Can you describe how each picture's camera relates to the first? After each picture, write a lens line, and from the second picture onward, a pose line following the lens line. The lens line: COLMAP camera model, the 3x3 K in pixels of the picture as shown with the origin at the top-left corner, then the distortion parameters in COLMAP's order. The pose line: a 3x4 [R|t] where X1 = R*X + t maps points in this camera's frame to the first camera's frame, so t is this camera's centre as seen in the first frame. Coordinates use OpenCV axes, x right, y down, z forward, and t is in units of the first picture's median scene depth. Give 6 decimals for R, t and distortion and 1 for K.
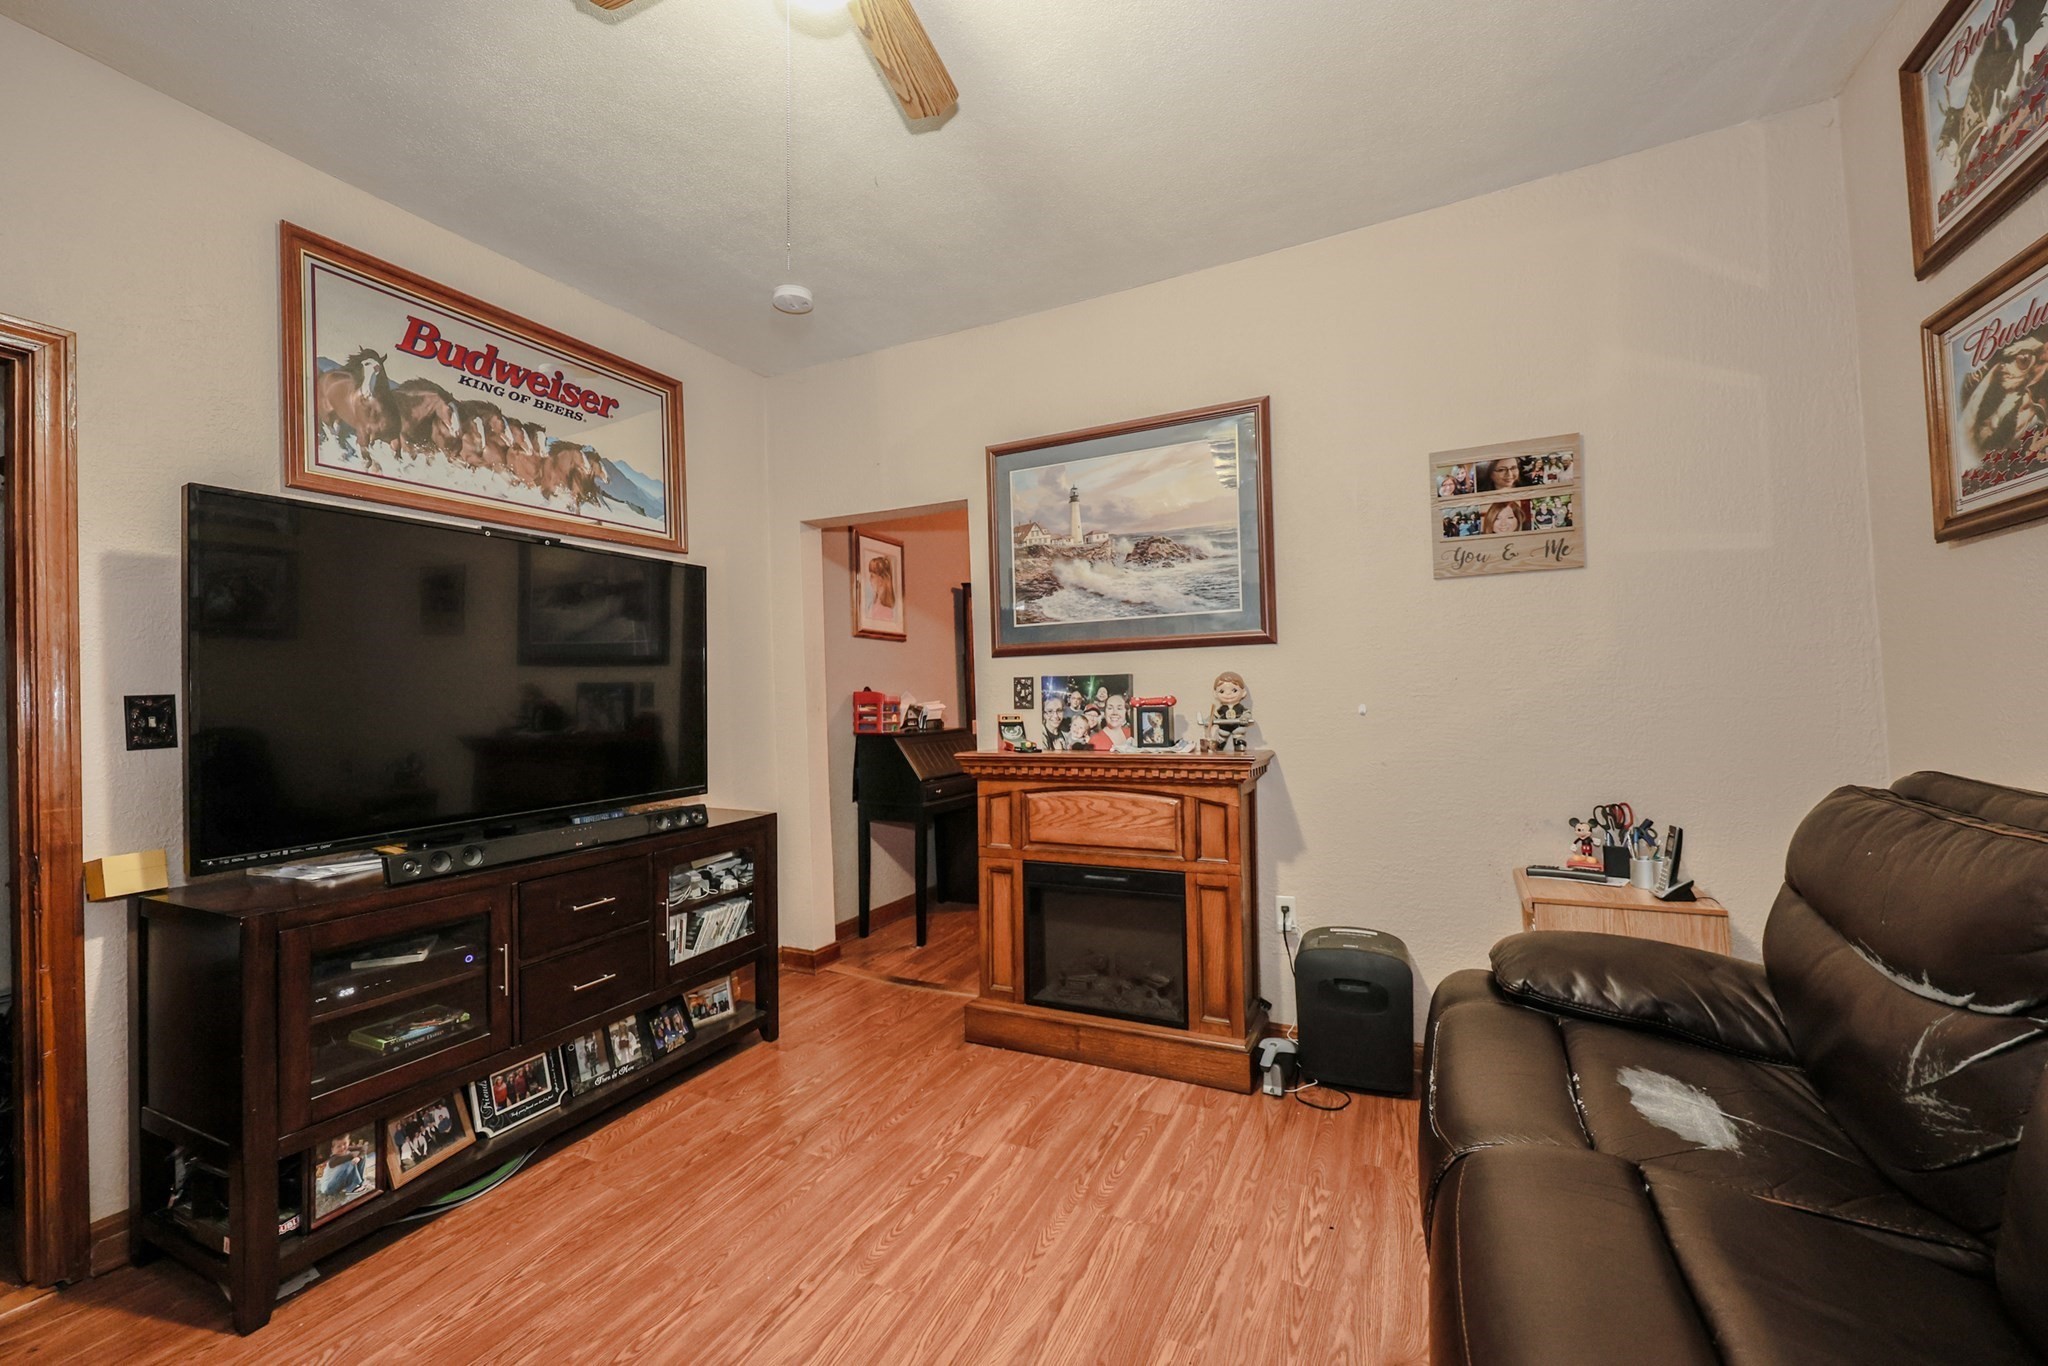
lens RADIAL K [[842.0, 0, 1029.2], [0, 842.0, 685.6], [0, 0, 1]] dist [-0.001135, -0.000962]
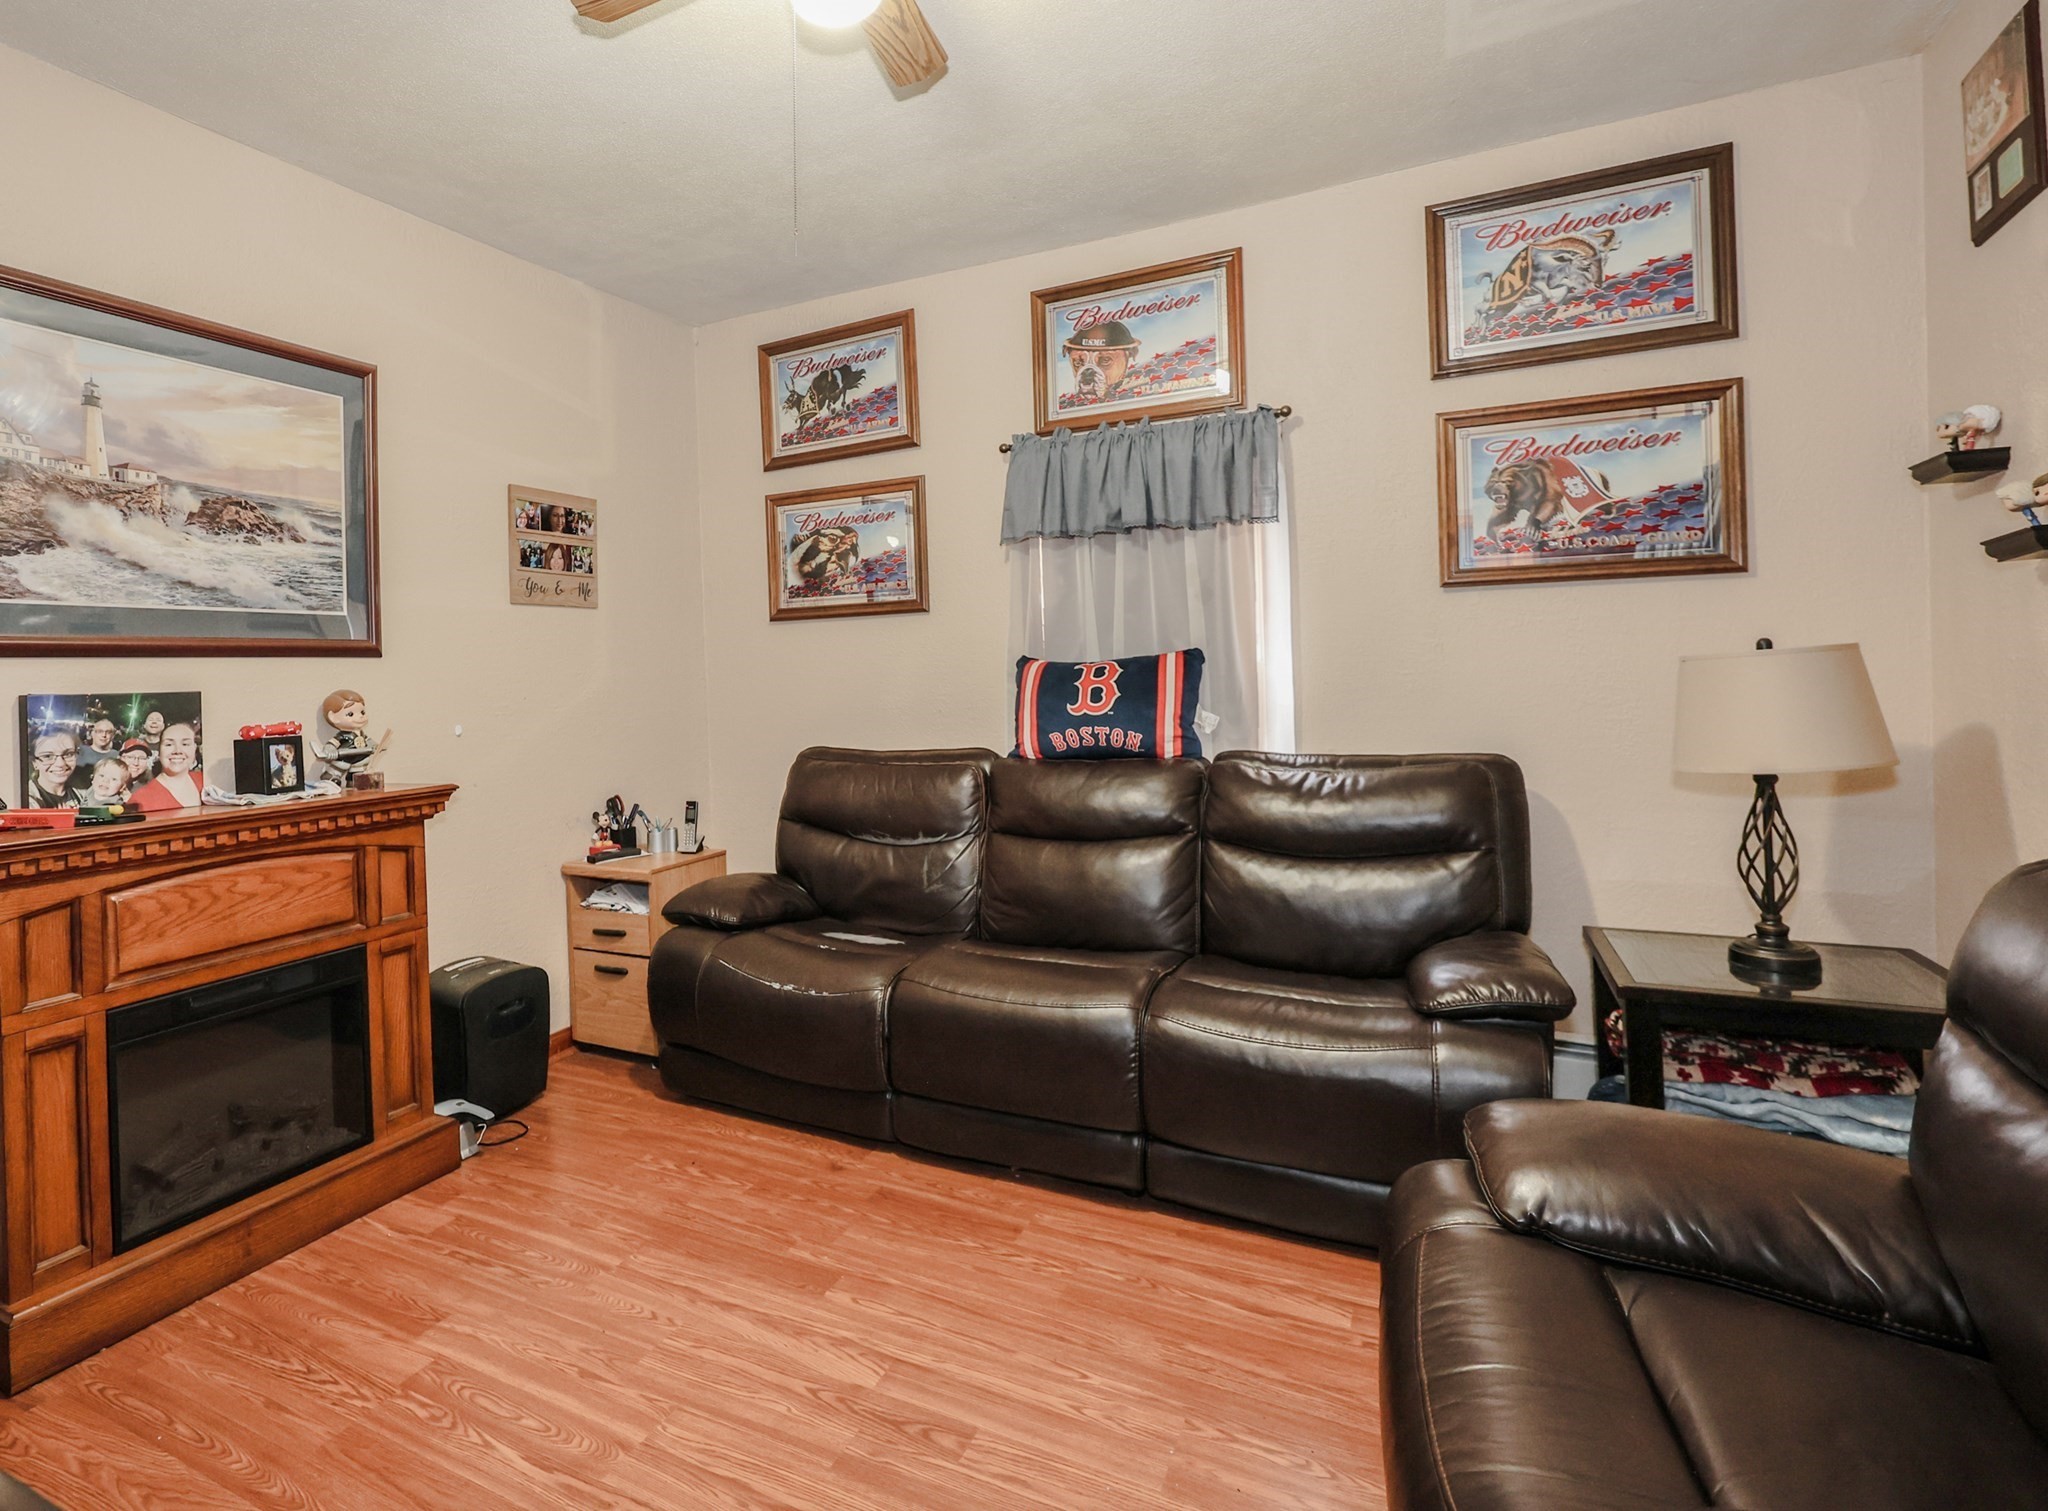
lens RADIAL K [[1050.2, 0, 901.1], [0, 1050.2, 670.2], [0, 0, 1]] dist [-0.001206, 0.001097]
pose [[0.022477, 0.027473, 0.999370, -0.755991], [0.012592, 0.999535, -0.027761, -0.000533], [-0.999668, 0.013208, 0.022120, 0.449028]]
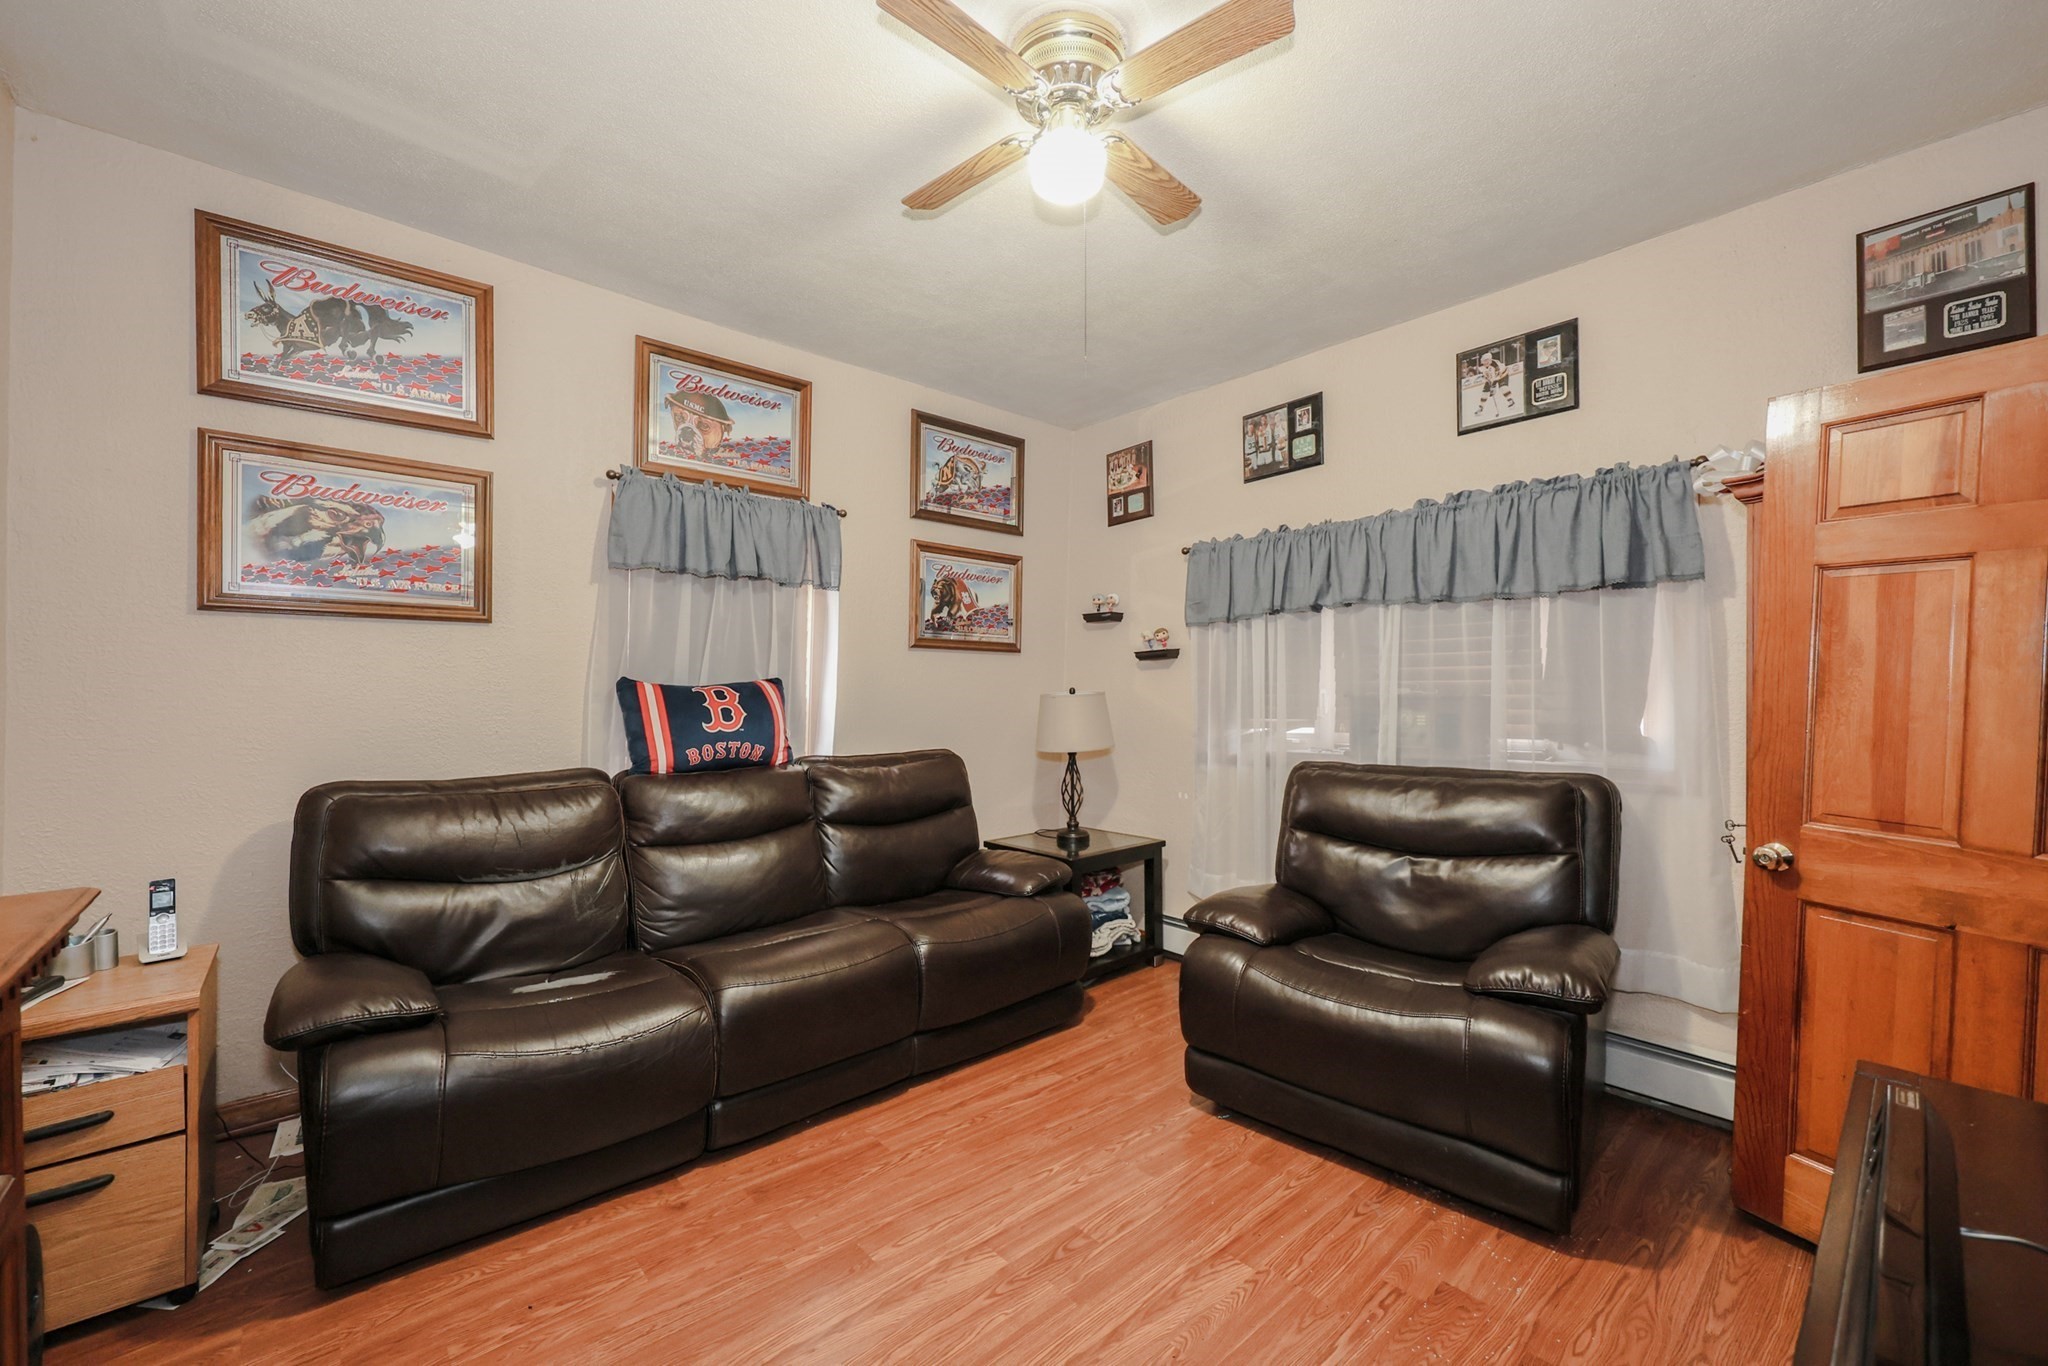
lens RADIAL K [[812.8, 0, 1032.0], [0, 812.8, 690.1], [0, 0, 1]] dist [0.003951, -0.000051]
pose [[-0.929854, 0.014384, 0.367647, -0.334721], [0.008220, 0.999798, -0.018328, -0.012113], [-0.367836, -0.014020, -0.929785, 1.108838]]
